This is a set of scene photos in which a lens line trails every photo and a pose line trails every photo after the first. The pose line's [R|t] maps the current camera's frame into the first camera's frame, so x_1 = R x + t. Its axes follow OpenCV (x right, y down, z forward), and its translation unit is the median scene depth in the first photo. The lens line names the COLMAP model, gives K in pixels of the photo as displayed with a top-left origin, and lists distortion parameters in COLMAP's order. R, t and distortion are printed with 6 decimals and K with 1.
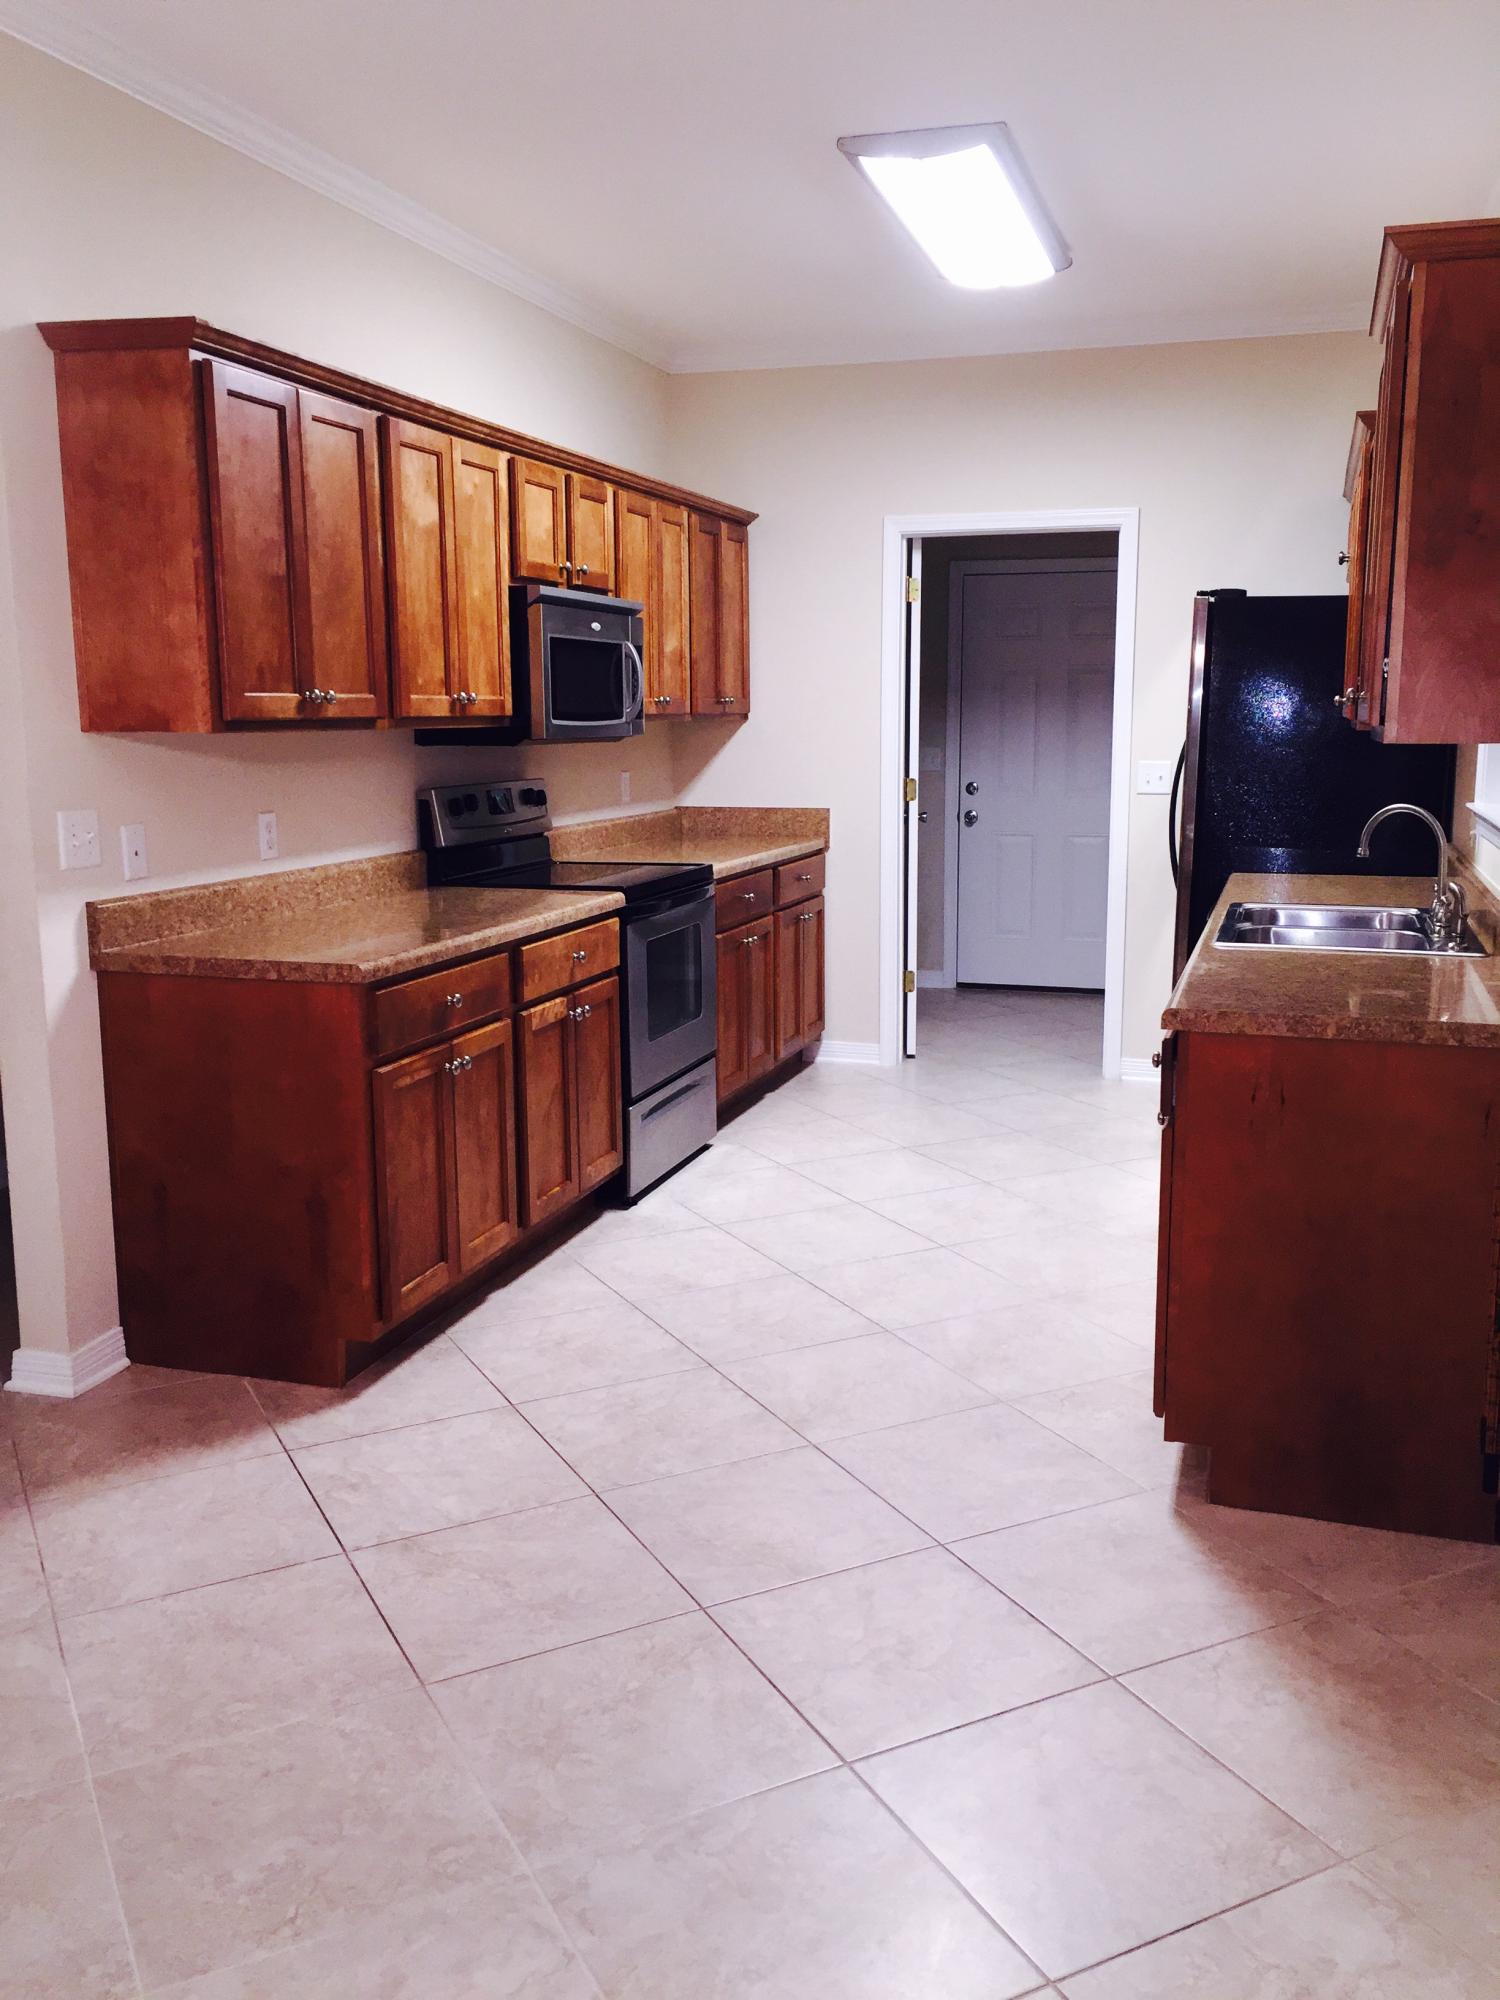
lens RADIAL K [[1719.3, 0, 764.1], [0, 1719.3, 991.7], [0, 0, 1]] dist [0.073129, -0.088840]
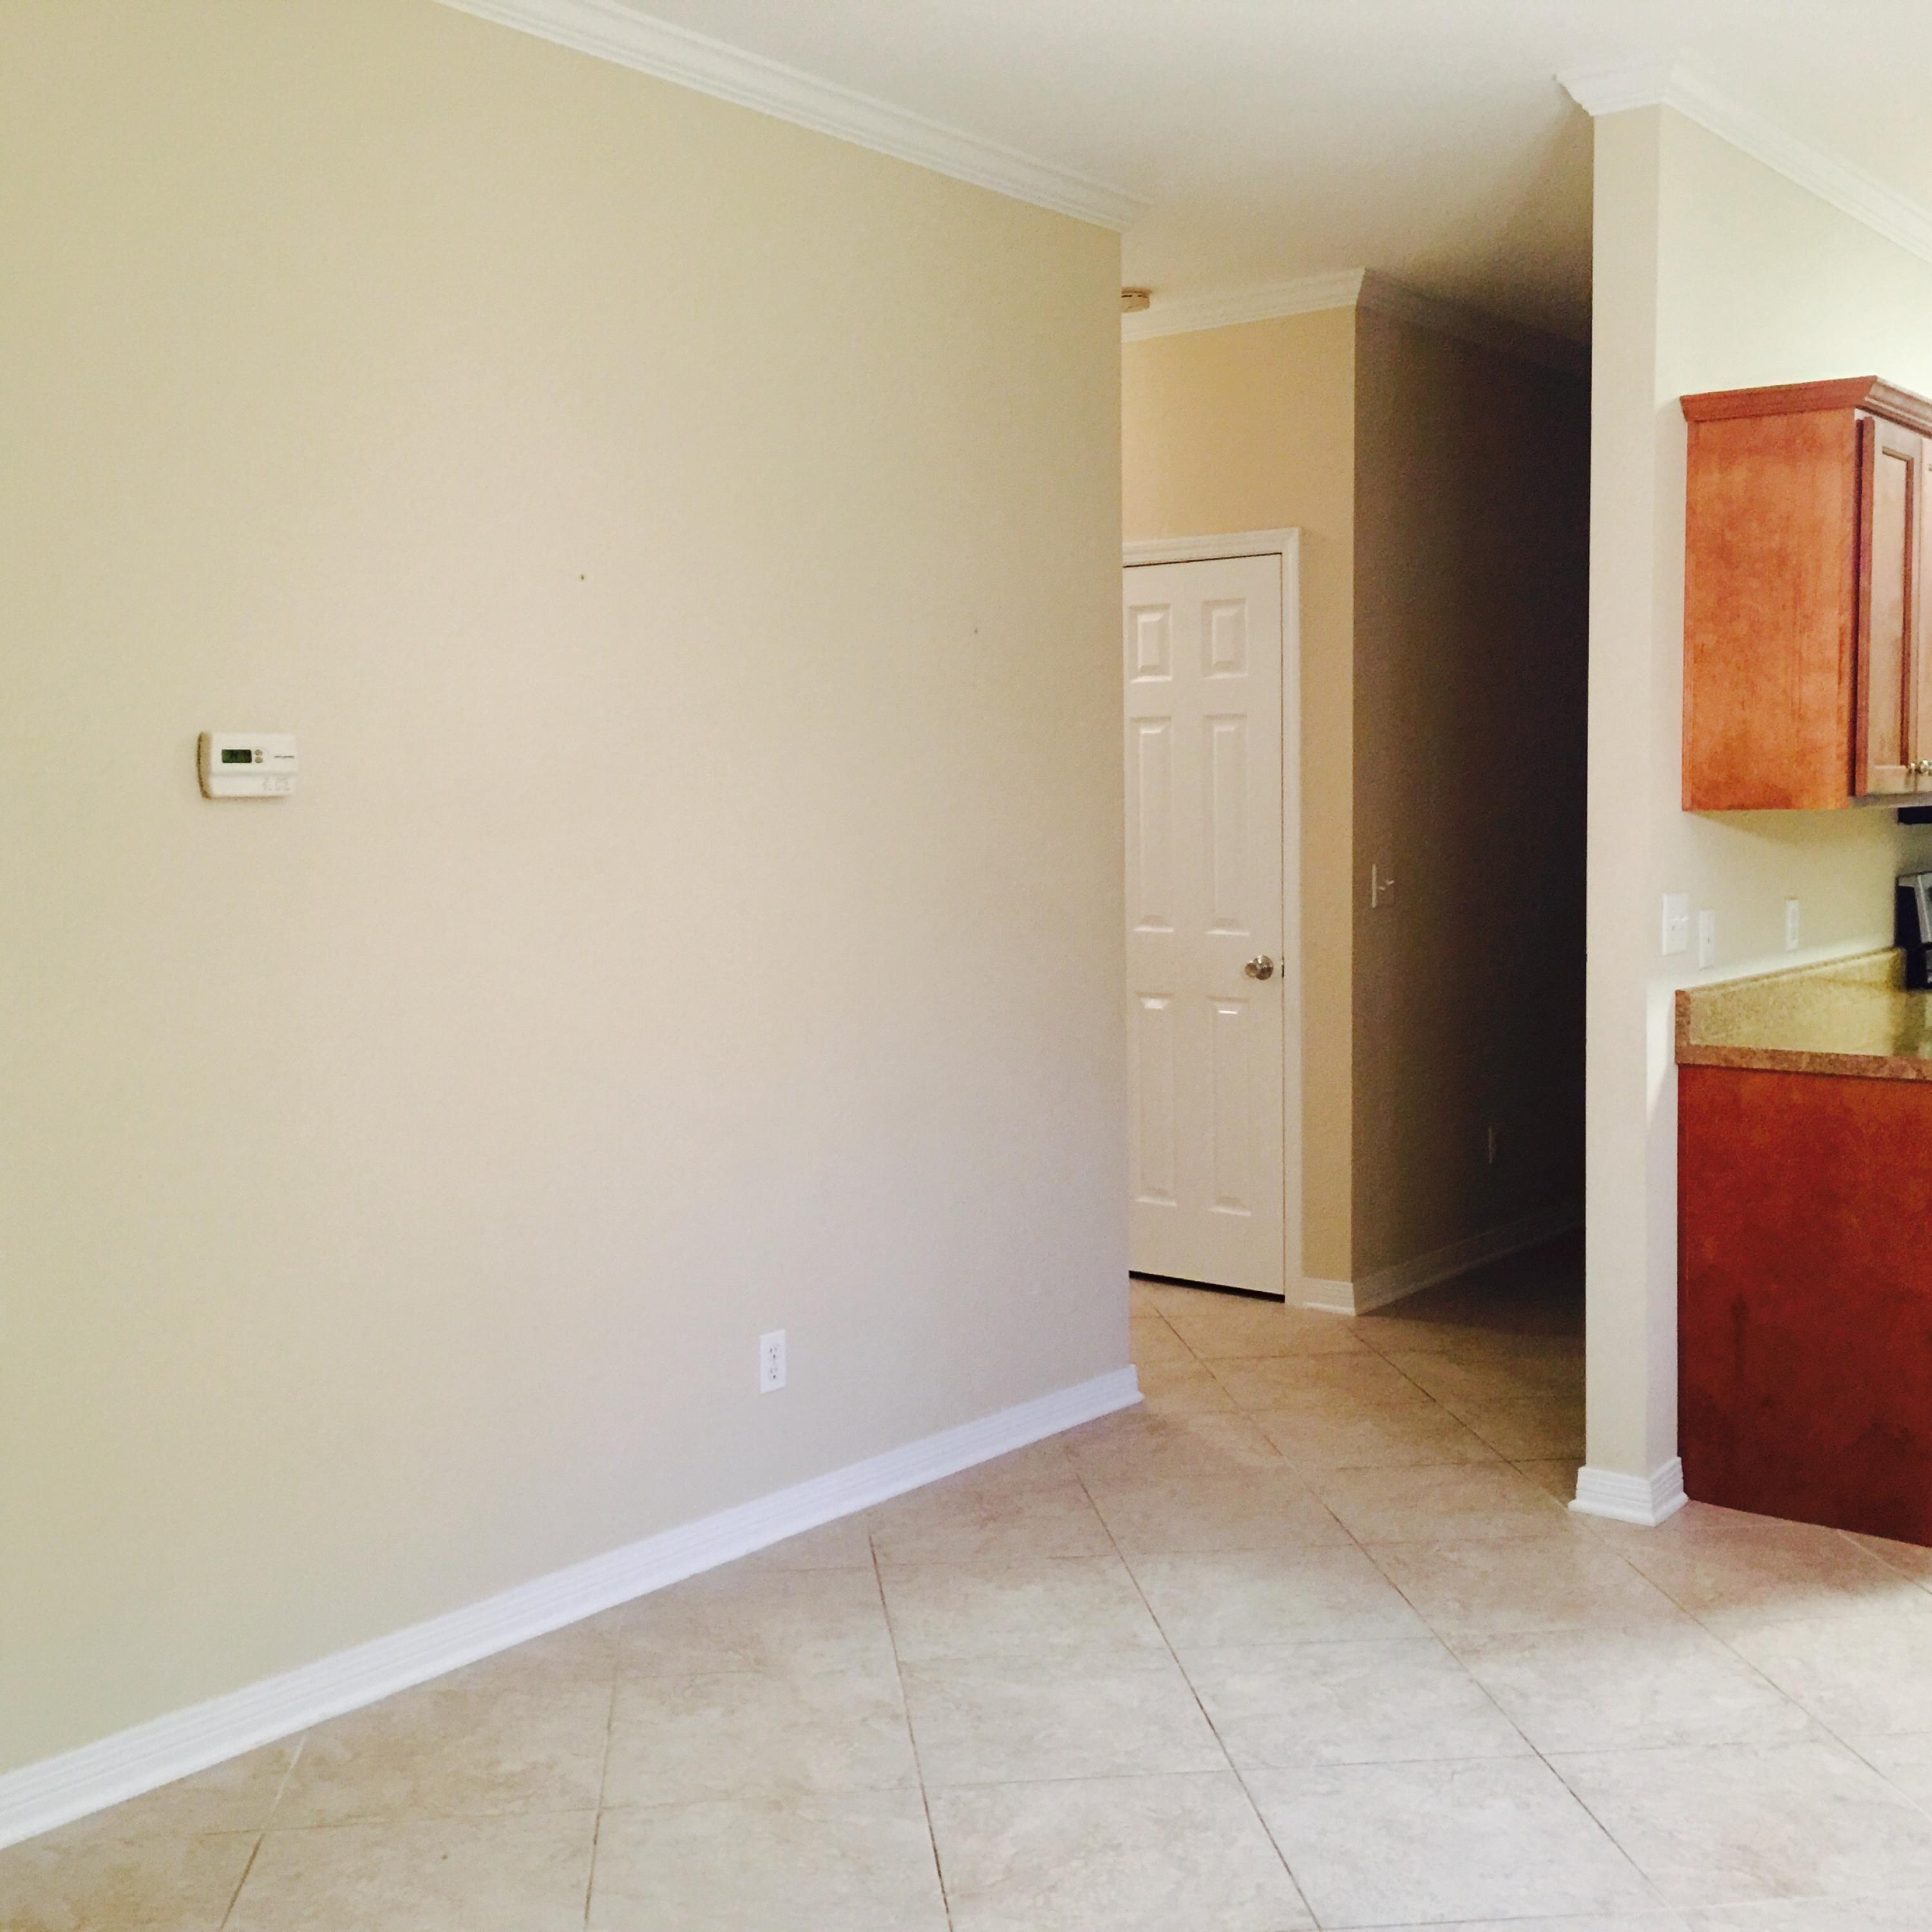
lens RADIAL K [[2209.4, 0, 951.4], [0, 2209.4, 949.8], [0, 0, 1]] dist [0.045149, 0.000000]
pose [[0.929468, 0.014251, -0.368628, -0.283972], [-0.047860, 0.995467, -0.082190, 0.040029], [0.365785, 0.094036, 0.925937, -0.234570]]
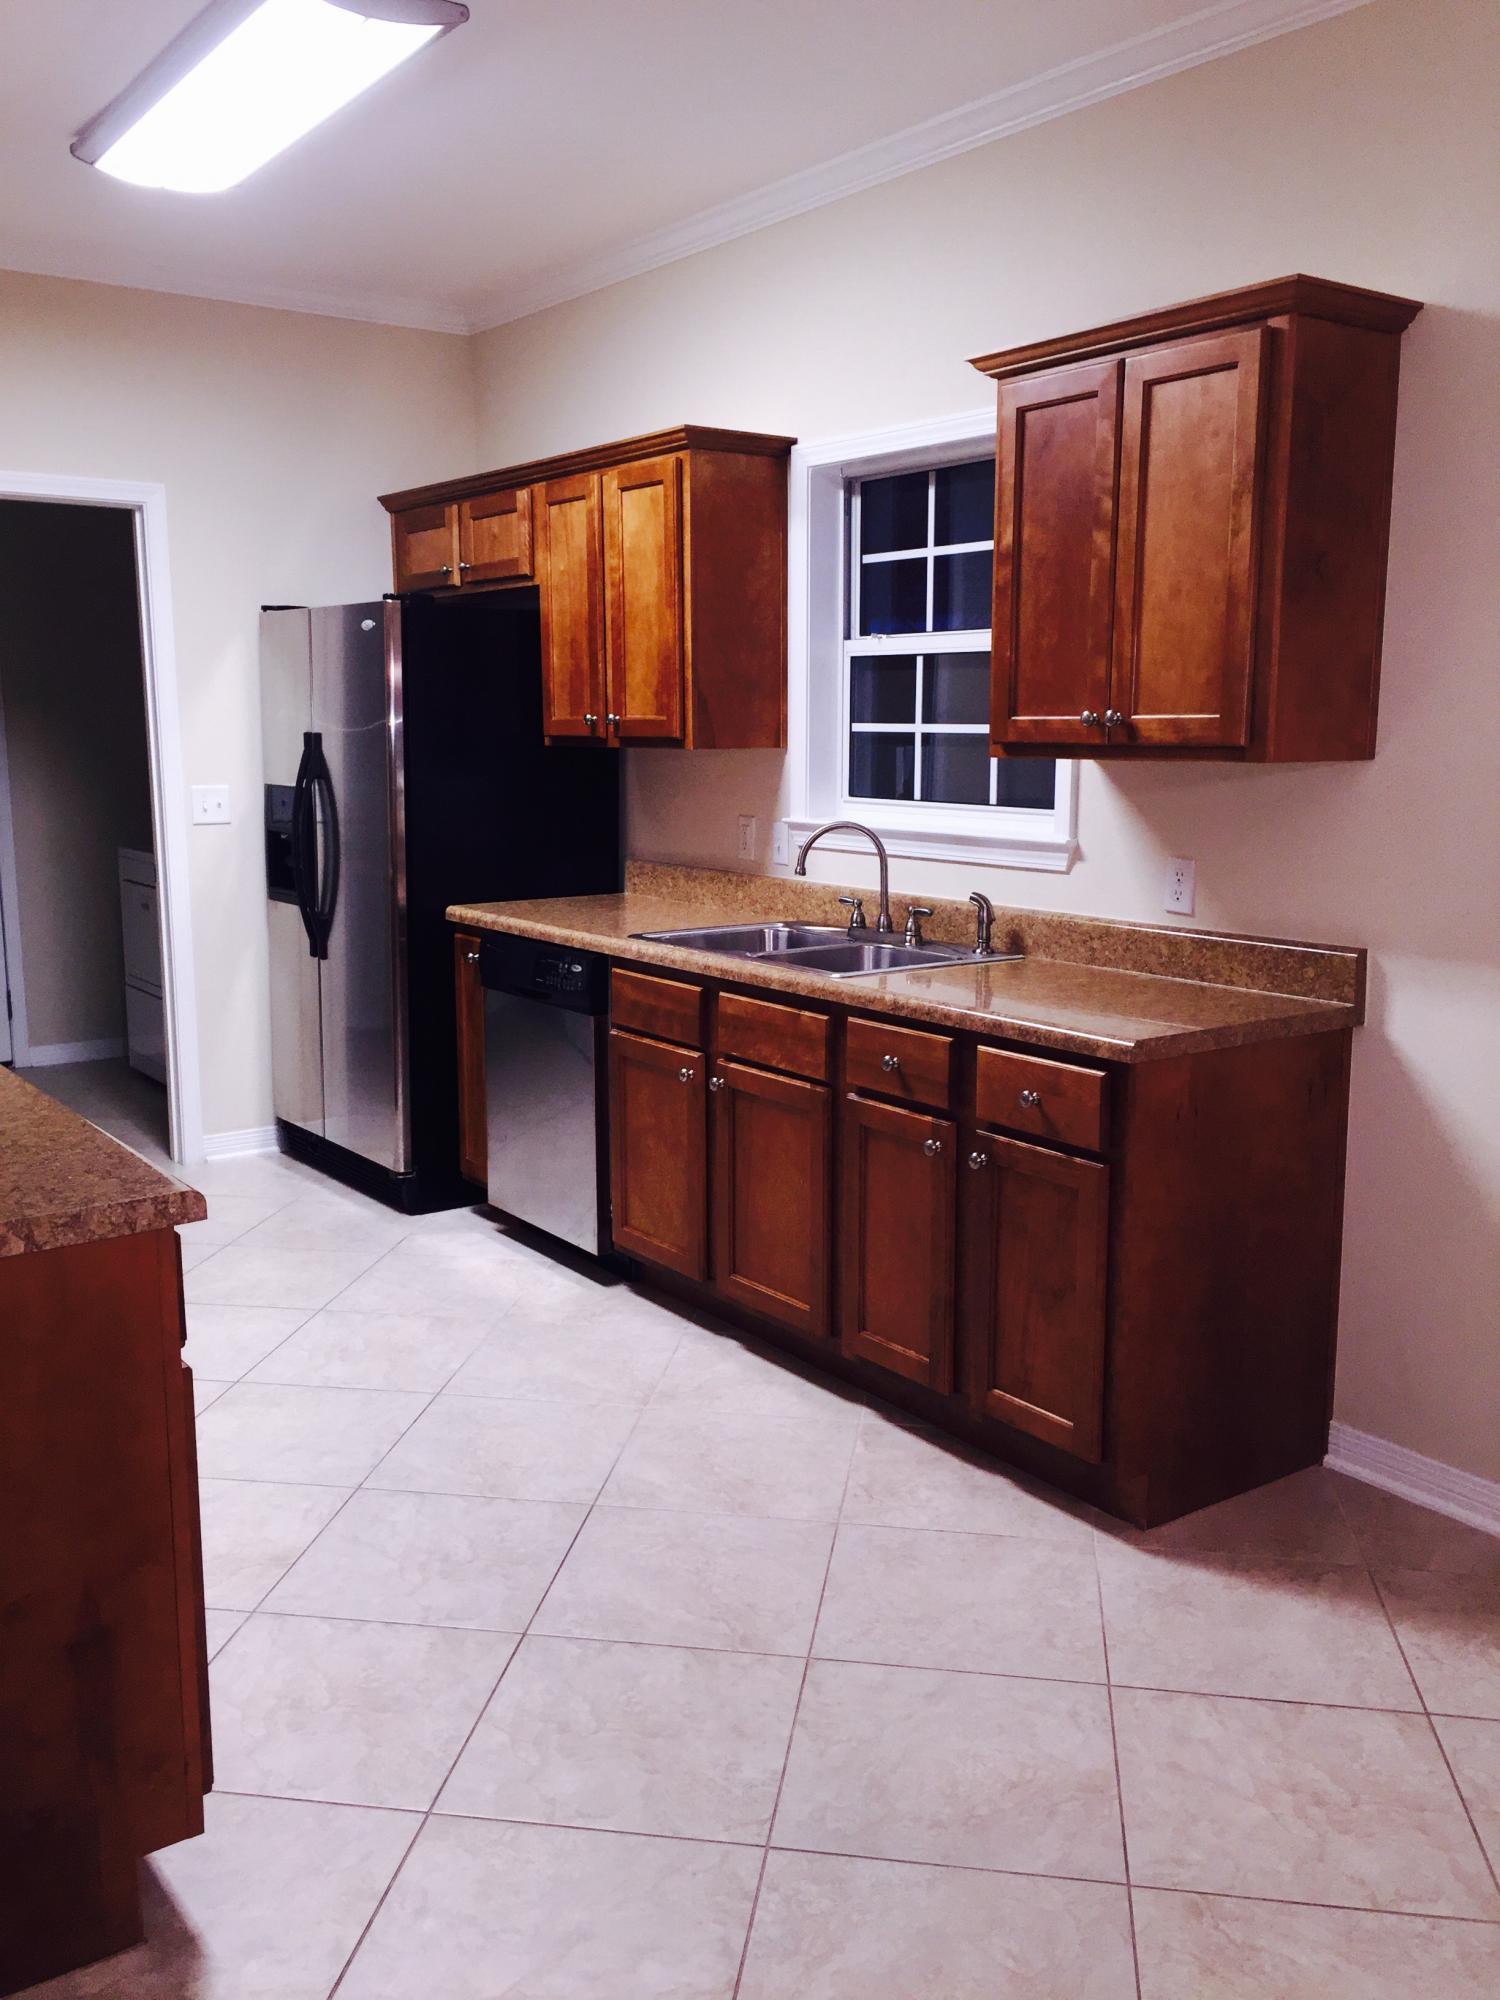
lens RADIAL K [[1719.3, 0, 754.4], [0, 1719.3, 994.6], [0, 0, 1]] dist [0.073129, -0.088840]
pose [[0.594310, -0.127976, 0.793989, -0.493843], [0.131047, 0.989473, 0.061394, -0.077844], [-0.793488, 0.067562, 0.604824, 0.439882]]
